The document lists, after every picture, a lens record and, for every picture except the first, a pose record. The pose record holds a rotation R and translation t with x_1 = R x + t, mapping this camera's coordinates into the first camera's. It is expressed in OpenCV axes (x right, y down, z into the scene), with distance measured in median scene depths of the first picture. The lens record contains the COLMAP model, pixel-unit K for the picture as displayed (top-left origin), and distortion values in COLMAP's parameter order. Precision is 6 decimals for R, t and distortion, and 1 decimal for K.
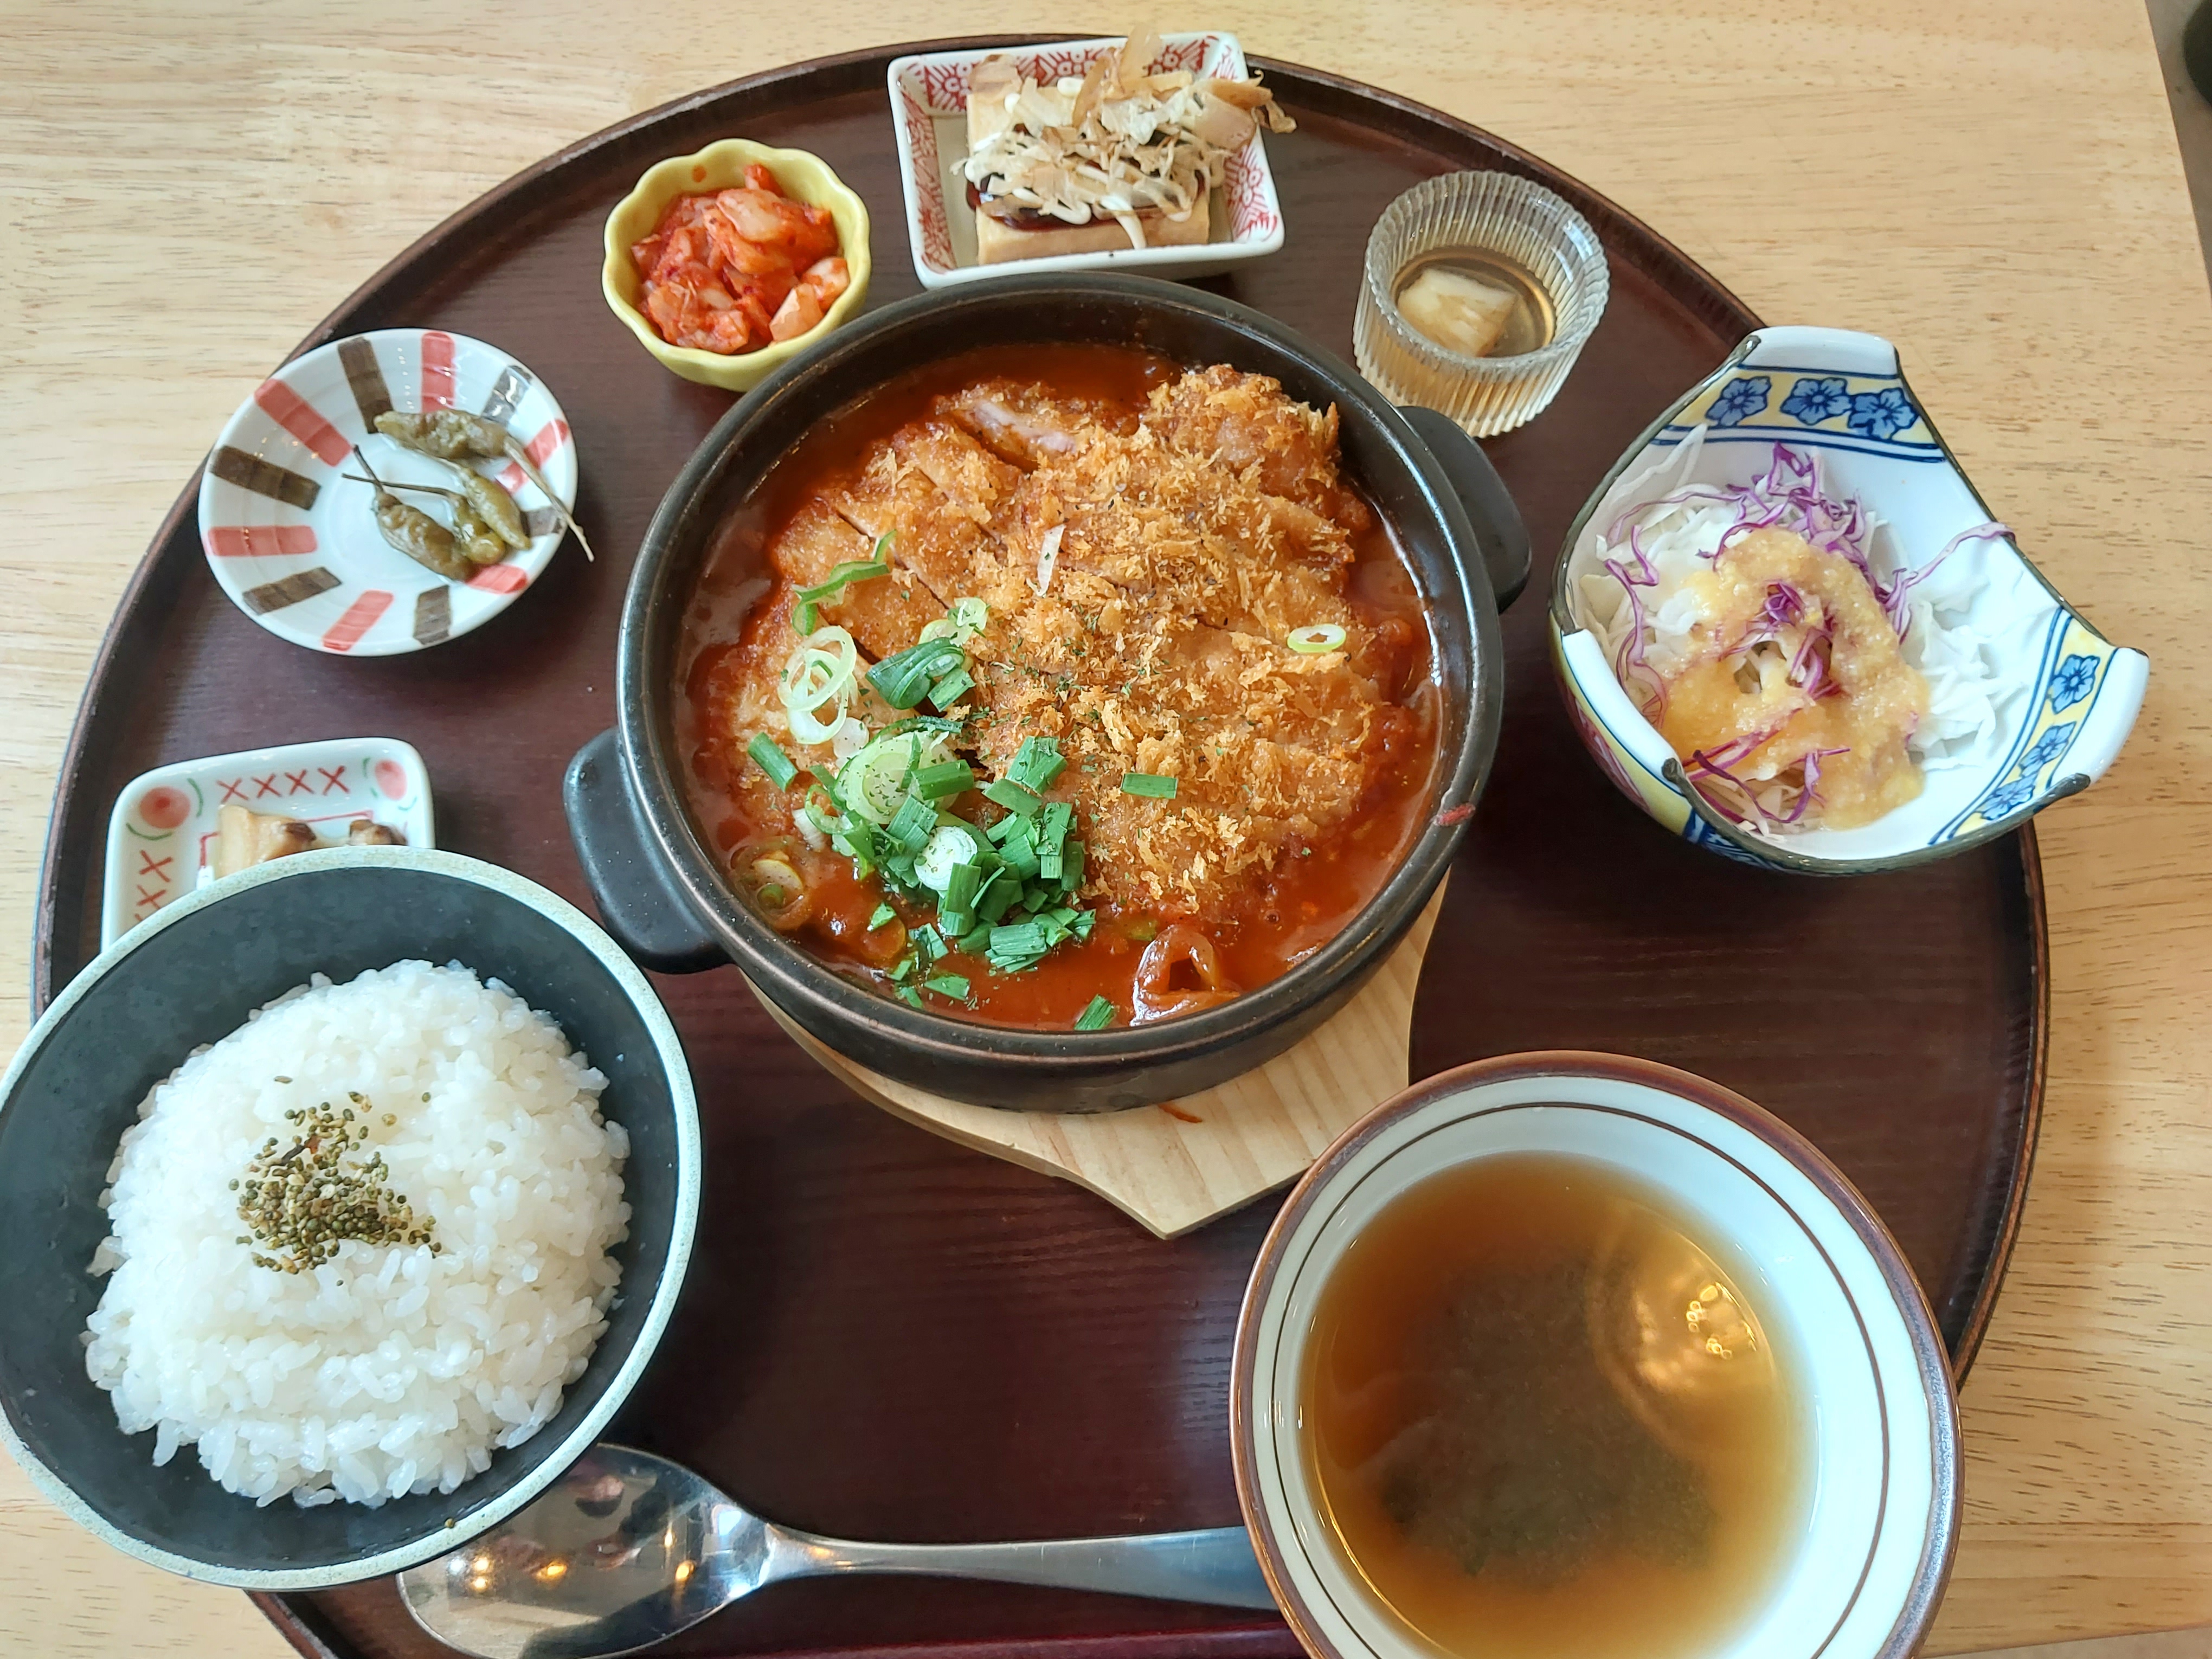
lens RADIAL K [[1878.2, 0, 1100.8], [0, 1878.2, 764.3], [0, 0, 1]] dist [0.026018, 0.012419]
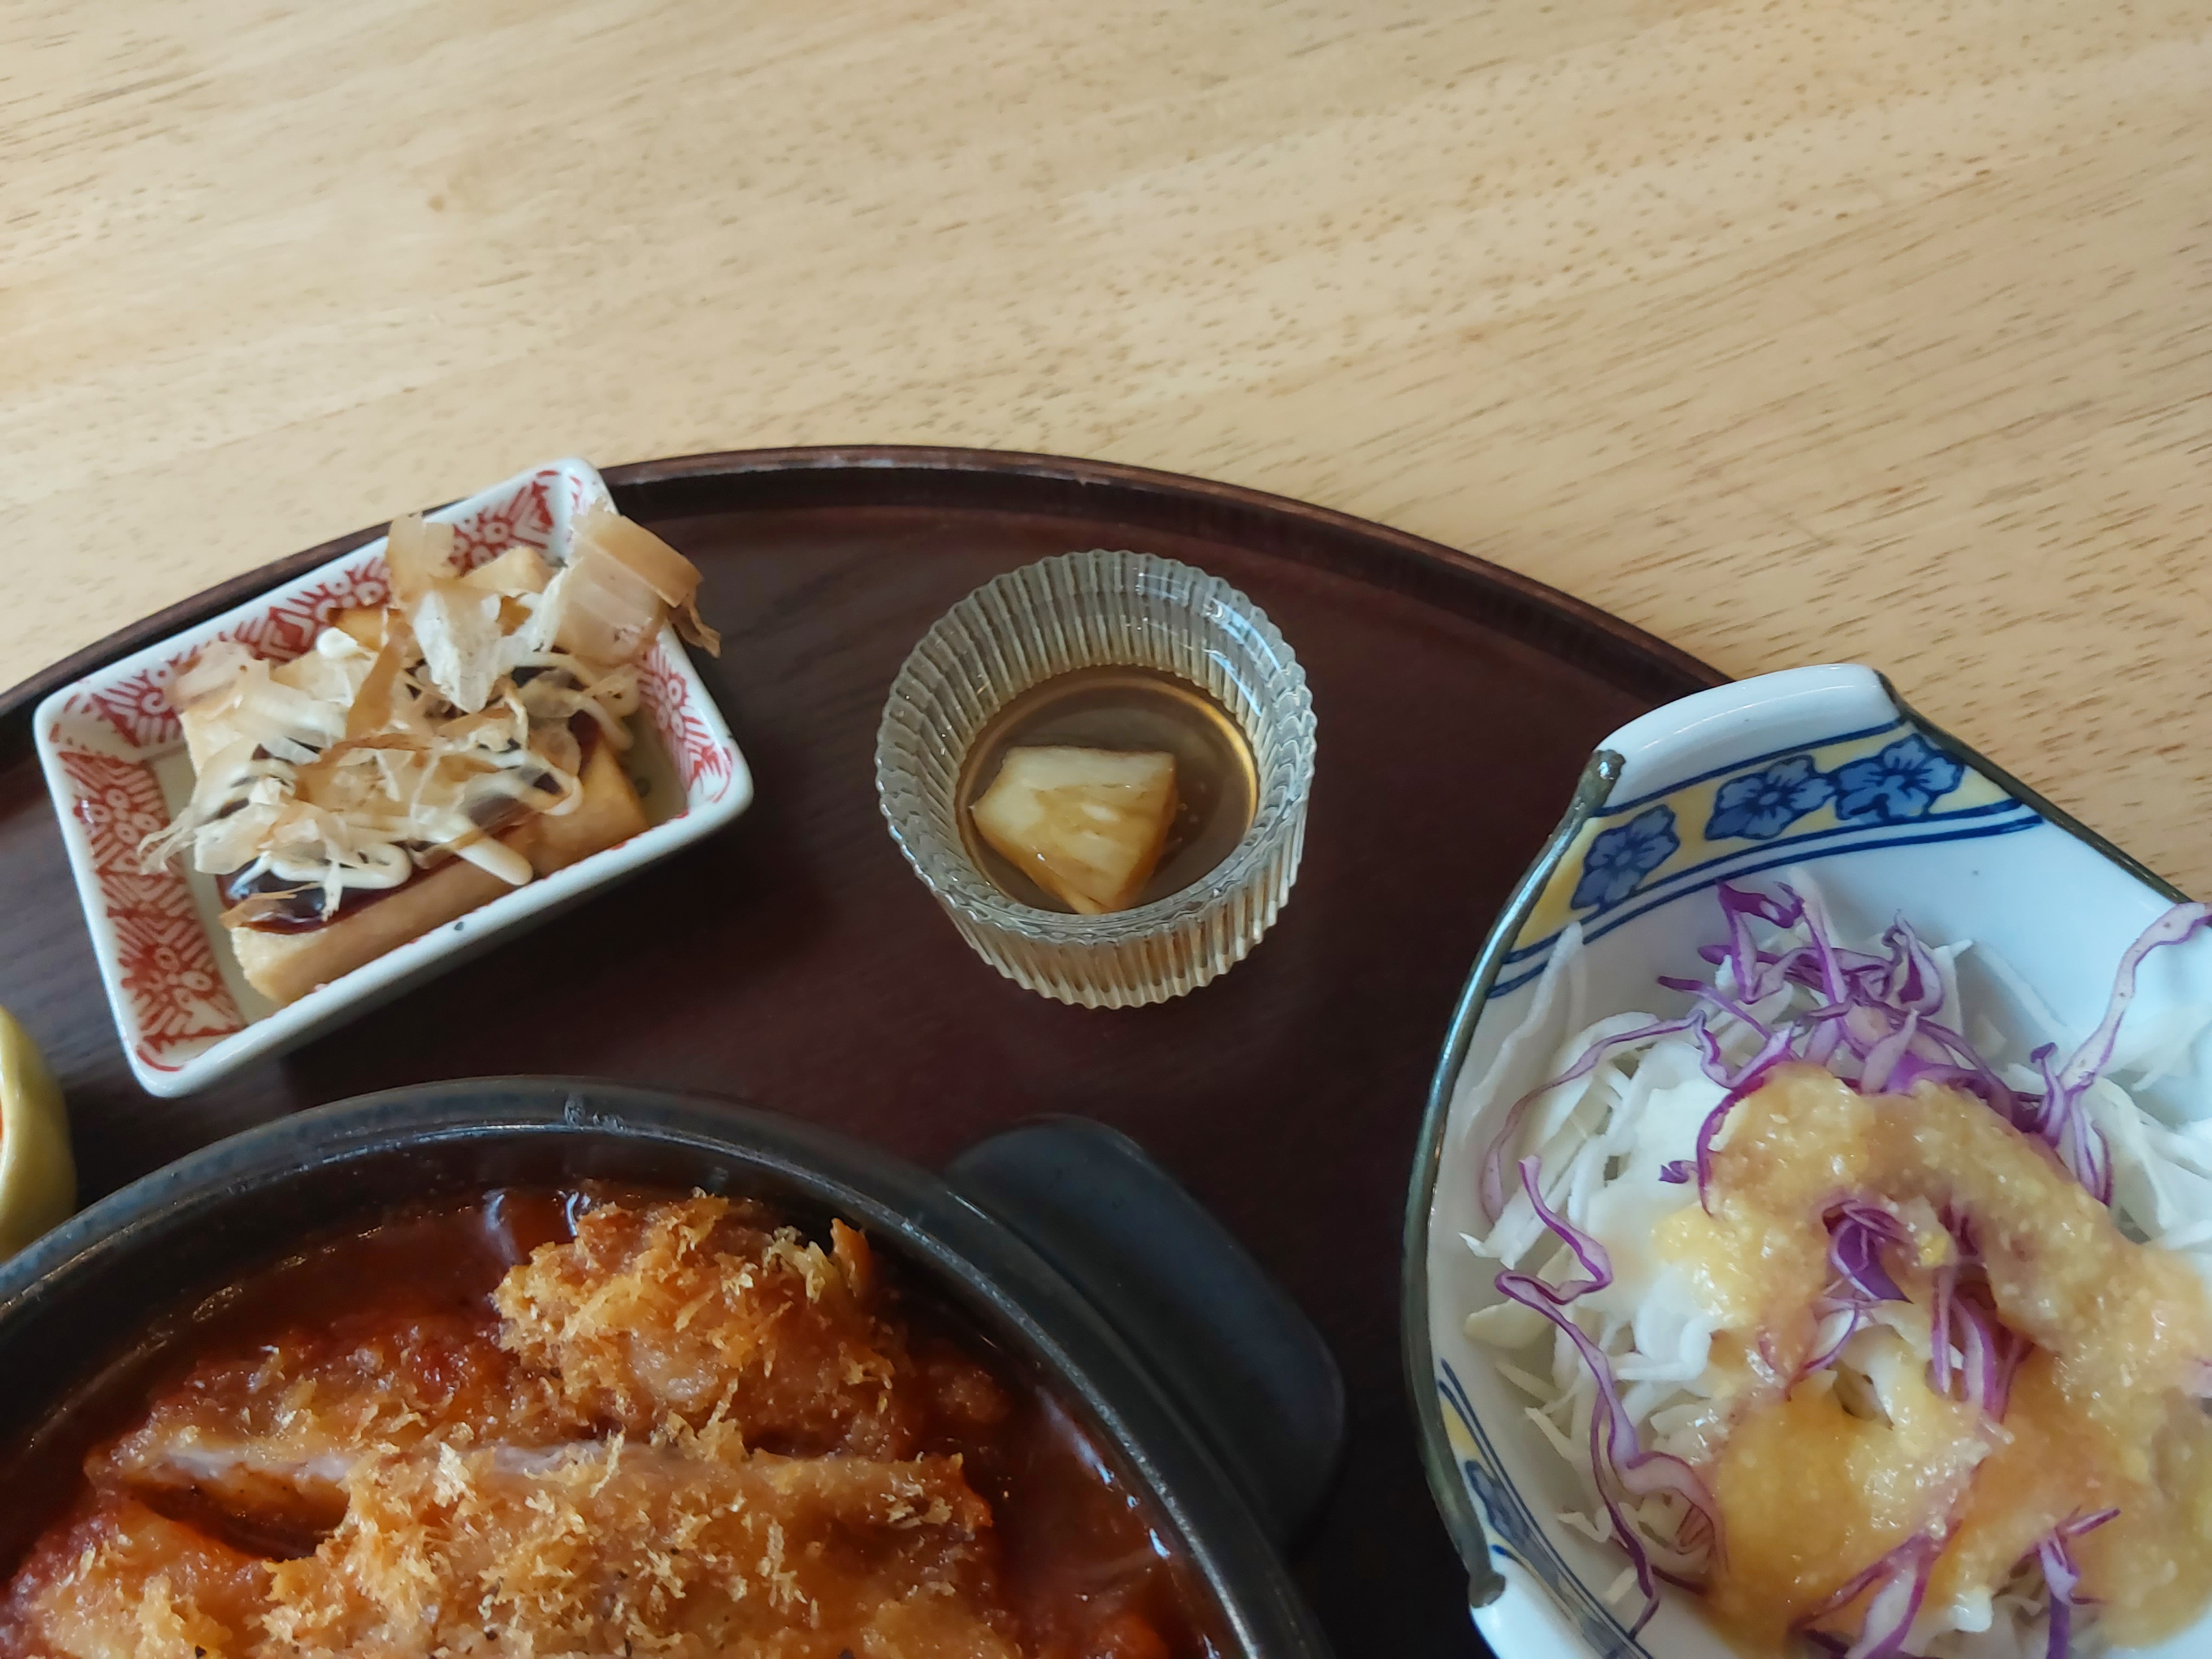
lens RADIAL K [[1850.6, 0, 1106.0], [0, 1850.6, 829.5], [0, 0, 1]] dist [0.056621, -0.121609]
pose [[0.935625, -0.352754, 0.013041, 0.204199], [0.352954, 0.934321, -0.049666, -0.223708], [0.005335, 0.051071, 0.998681, 0.500708]]
